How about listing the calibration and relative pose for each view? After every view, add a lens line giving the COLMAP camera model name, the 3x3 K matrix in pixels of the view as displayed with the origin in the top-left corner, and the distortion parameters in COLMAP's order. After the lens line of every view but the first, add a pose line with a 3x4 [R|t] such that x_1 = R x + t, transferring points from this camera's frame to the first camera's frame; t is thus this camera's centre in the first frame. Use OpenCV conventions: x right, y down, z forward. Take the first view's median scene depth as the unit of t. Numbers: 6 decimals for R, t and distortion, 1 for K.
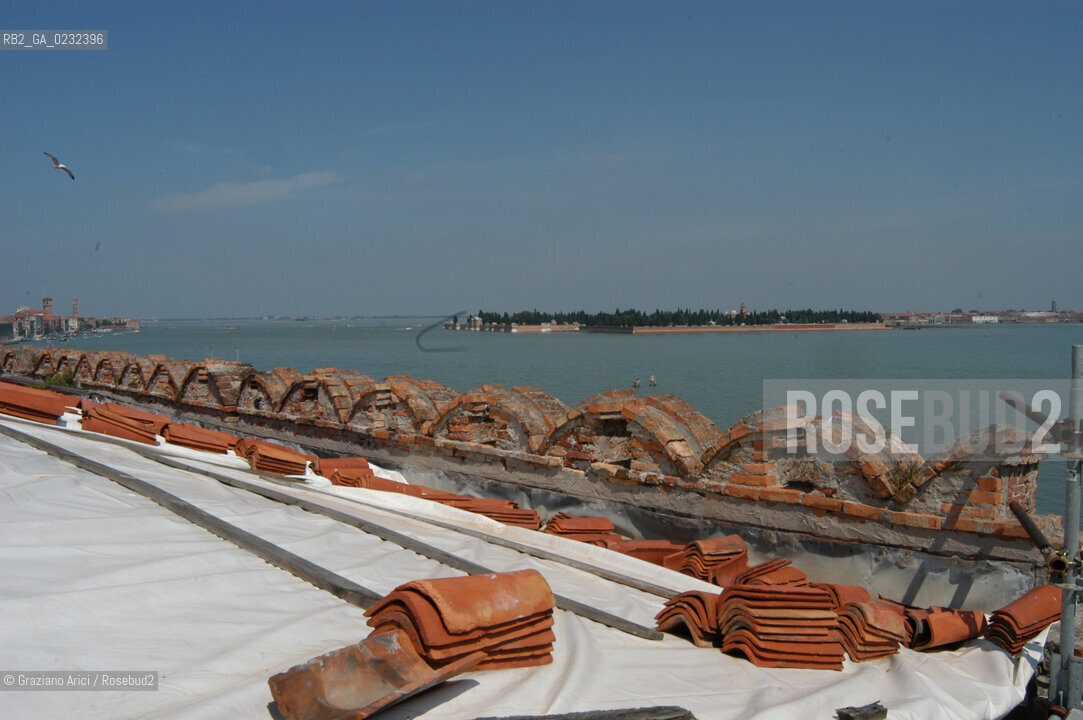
lens RADIAL K [[868.0, 0, 546.6], [0, 868.0, 356.1], [0, 0, 1]] dist [-0.069202, 0.017952]
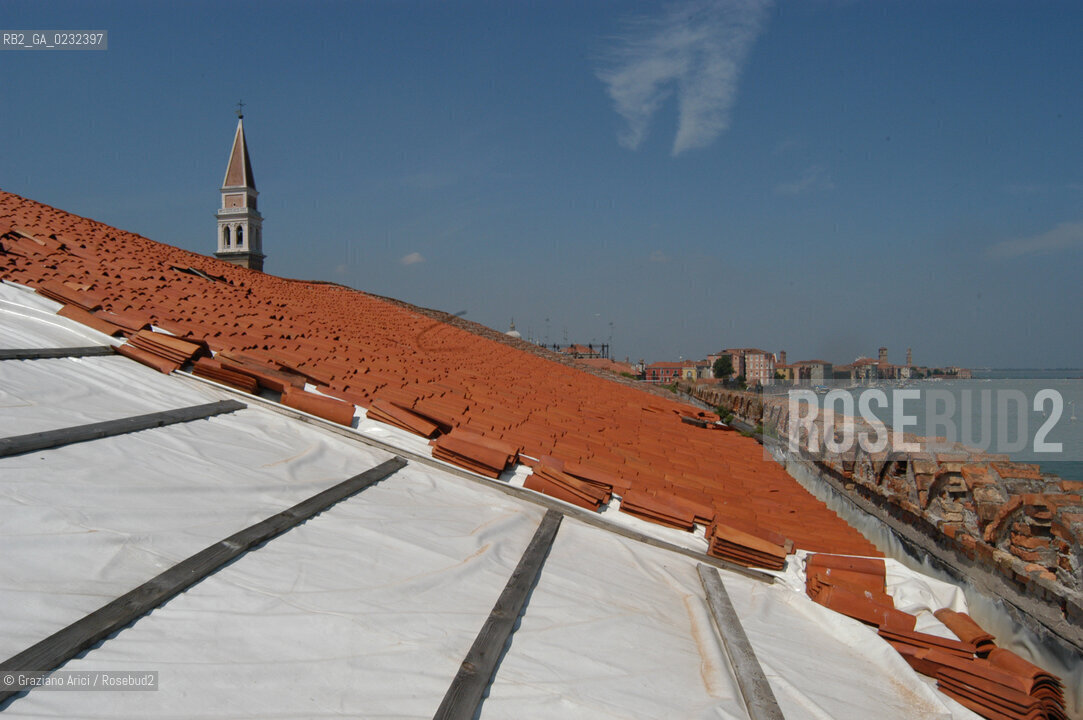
lens RADIAL K [[868.0, 0, 541.1], [0, 868.0, 361.4], [0, 0, 1]] dist [-0.069202, 0.017952]
pose [[0.605201, -0.000044, -0.796072, 0.179787], [-0.040836, 0.998682, -0.031101, -0.018506], [0.795024, 0.051331, 0.604402, 0.264484]]
